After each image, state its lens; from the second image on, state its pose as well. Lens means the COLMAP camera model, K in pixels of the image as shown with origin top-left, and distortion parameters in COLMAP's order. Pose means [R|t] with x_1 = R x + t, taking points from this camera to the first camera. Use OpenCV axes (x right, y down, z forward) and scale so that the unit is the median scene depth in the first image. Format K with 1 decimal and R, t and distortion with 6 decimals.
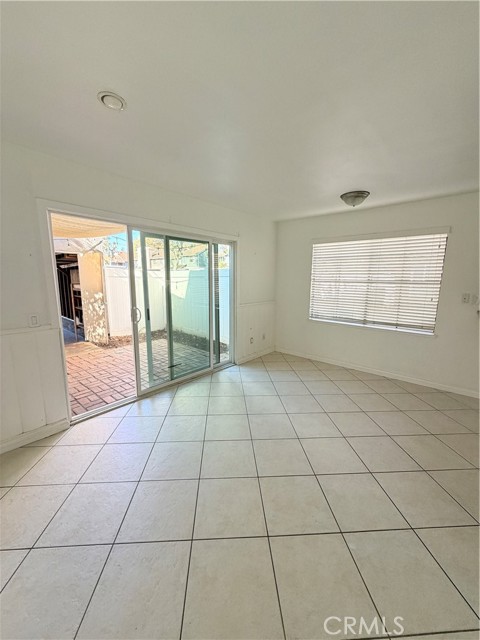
lens RADIAL K [[253.1, 0, 239.5], [0, 253.1, 319.1], [0, 0, 1]] dist [0.002442, 0.000337]
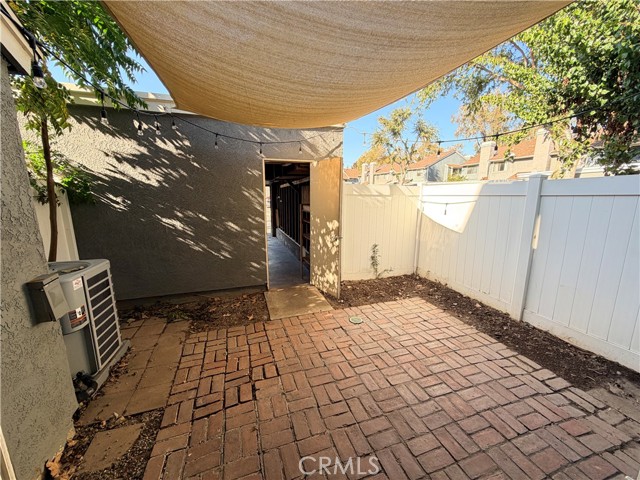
lens RADIAL K [[253.1, 0, 320.4], [0, 253.1, 241.2], [0, 0, 1]] dist [0.002442, 0.000337]
pose [[0.867289, 0.090222, -0.489561, -0.250840], [-0.078408, 0.995922, 0.044634, -0.074833], [0.491591, -0.000325, 0.870826, 0.400869]]
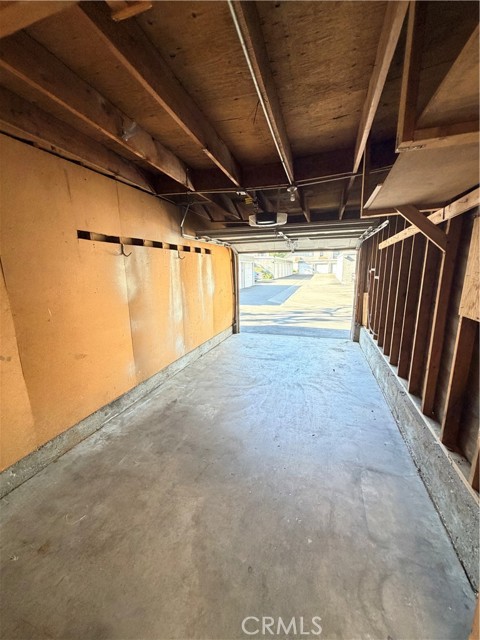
lens RADIAL K [[253.1, 0, 239.7], [0, 253.1, 322.0], [0, 0, 1]] dist [0.002442, 0.000337]
pose [[0.396365, 0.171105, -0.902008, -0.527784], [-0.129546, 0.983073, 0.129557, -0.121458], [0.908907, 0.065500, 0.411822, 0.745228]]
